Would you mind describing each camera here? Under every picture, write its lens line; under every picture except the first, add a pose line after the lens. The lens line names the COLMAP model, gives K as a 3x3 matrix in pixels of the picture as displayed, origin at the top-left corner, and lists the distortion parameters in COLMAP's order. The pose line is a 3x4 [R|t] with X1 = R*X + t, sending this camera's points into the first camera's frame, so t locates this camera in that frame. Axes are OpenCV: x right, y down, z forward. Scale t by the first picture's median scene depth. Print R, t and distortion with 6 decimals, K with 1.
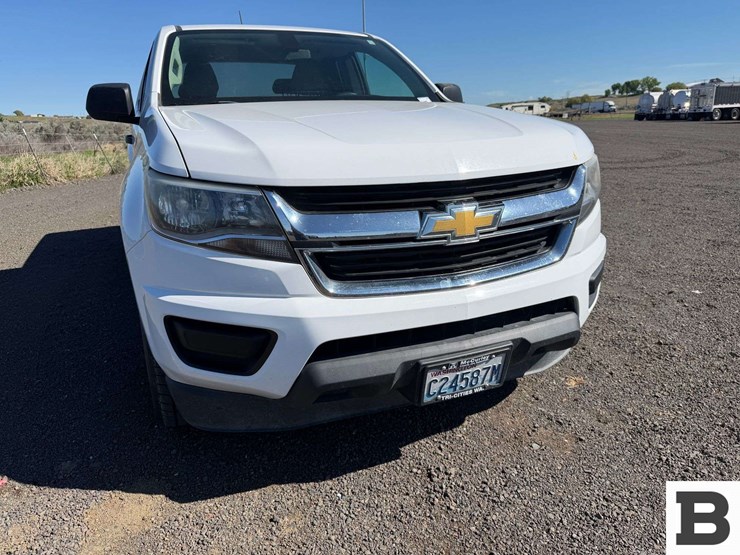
lens RADIAL K [[523.4, 0, 358.7], [0, 523.4, 296.1], [0, 0, 1]] dist [0.035983, -0.049809]
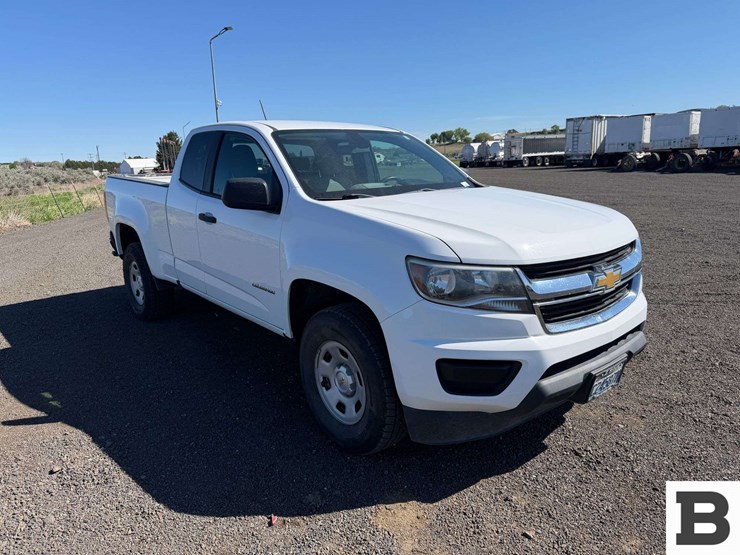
lens RADIAL K [[523.4, 0, 366.7], [0, 523.4, 303.8], [0, 0, 1]] dist [0.035983, -0.049809]
pose [[0.956358, -0.085112, 0.279526, -0.927699], [0.104851, 0.992887, -0.056410, -0.052943], [-0.272736, 0.083257, 0.958480, -0.297794]]
